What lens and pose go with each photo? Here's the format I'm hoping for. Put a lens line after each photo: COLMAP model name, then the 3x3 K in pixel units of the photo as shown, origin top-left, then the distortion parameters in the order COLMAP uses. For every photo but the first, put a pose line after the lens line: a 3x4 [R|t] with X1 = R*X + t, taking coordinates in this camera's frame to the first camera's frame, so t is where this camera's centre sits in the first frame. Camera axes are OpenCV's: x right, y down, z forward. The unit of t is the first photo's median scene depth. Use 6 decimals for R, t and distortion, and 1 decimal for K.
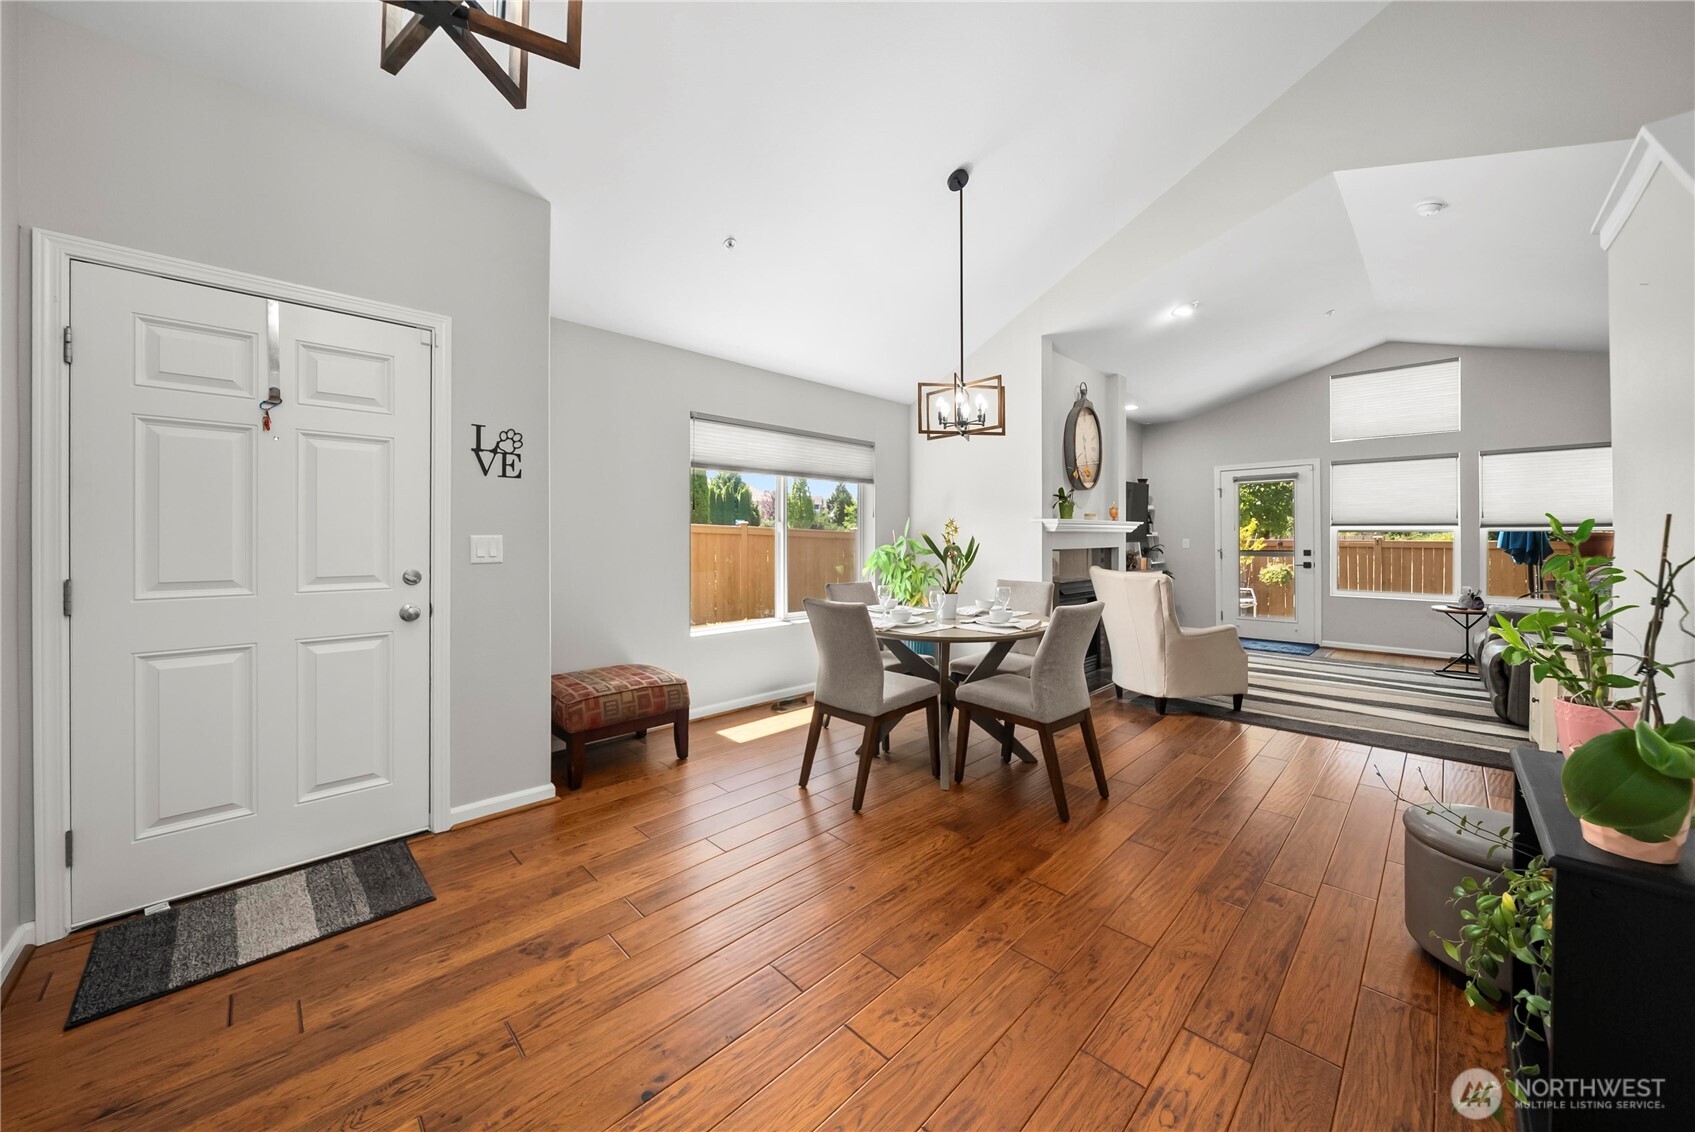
lens RADIAL K [[599.8, 0, 849.7], [0, 599.8, 538.9], [0, 0, 1]] dist [-0.002660, -0.000463]
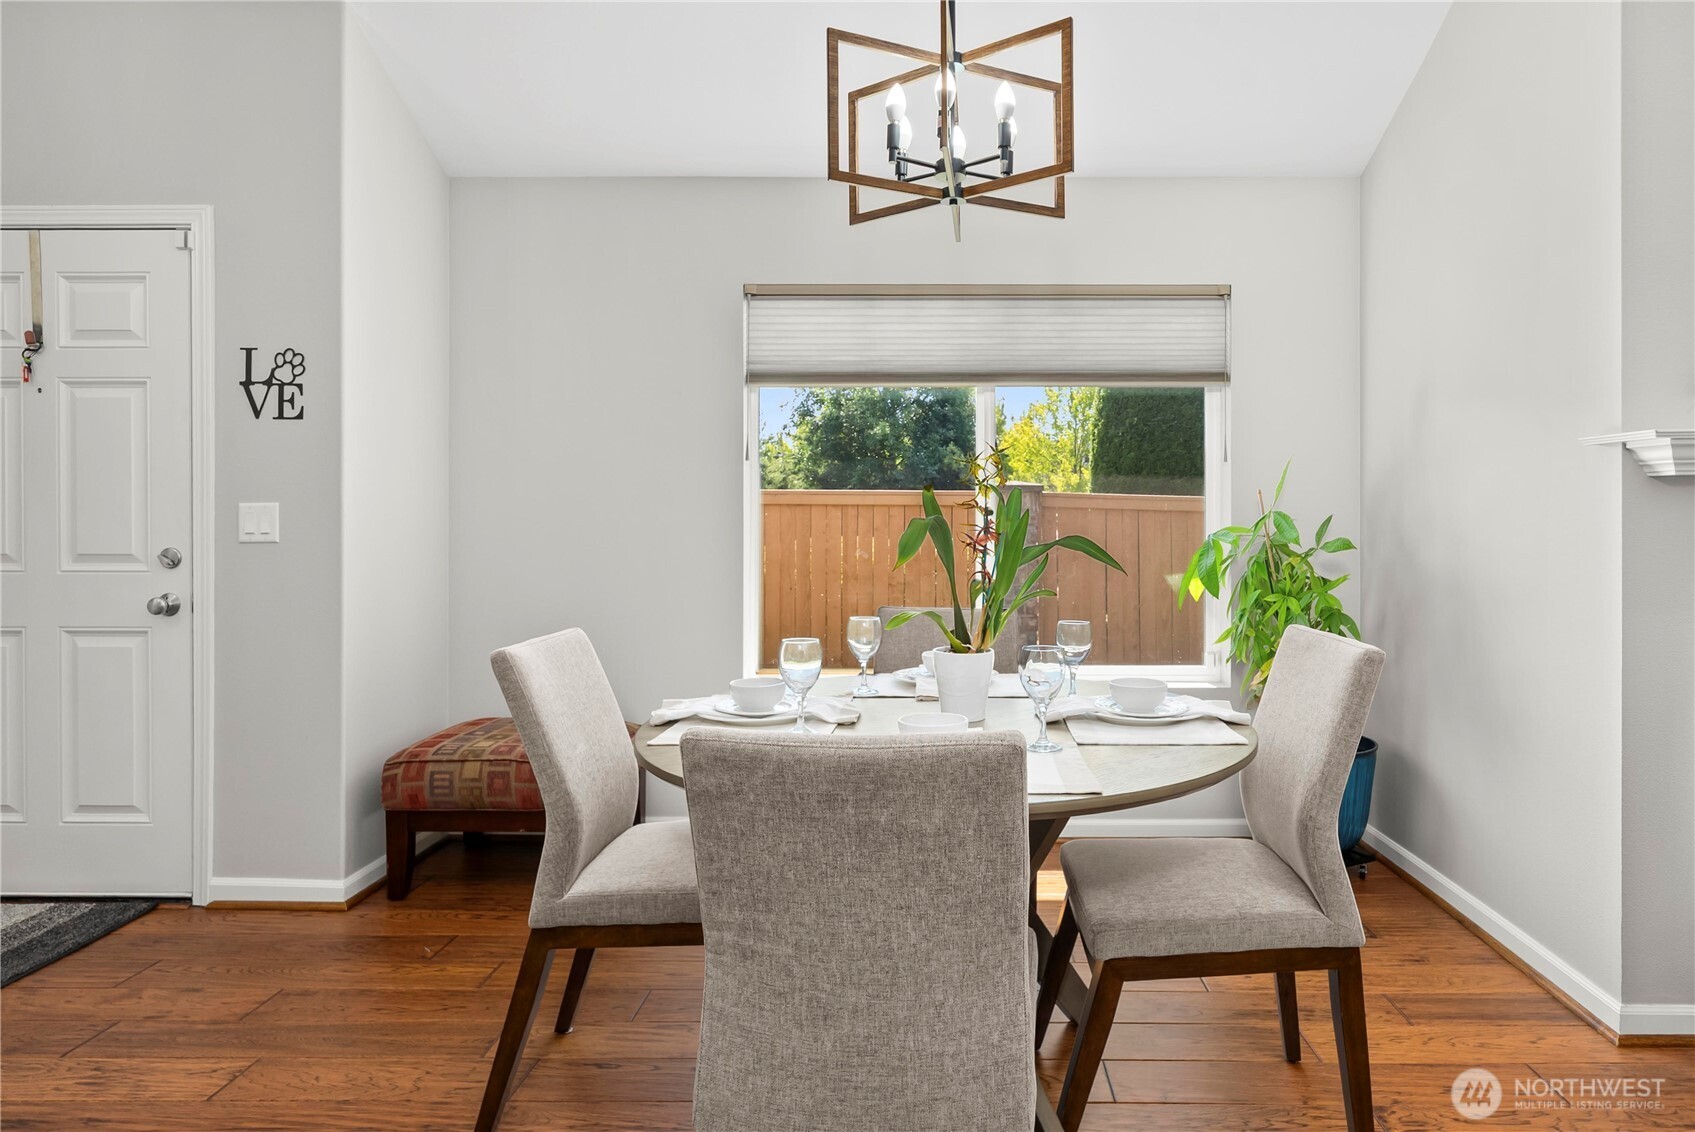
lens RADIAL K [[930.6, 0, 907.9], [0, 930.6, 523.5], [0, 0, 1]] dist [0.002149, 0.002505]
pose [[0.703577, -0.003104, -0.710613, 0.559846], [-0.001484, 0.999982, -0.005837, 0.018572], [0.710618, 0.005161, 0.703559, 0.605052]]
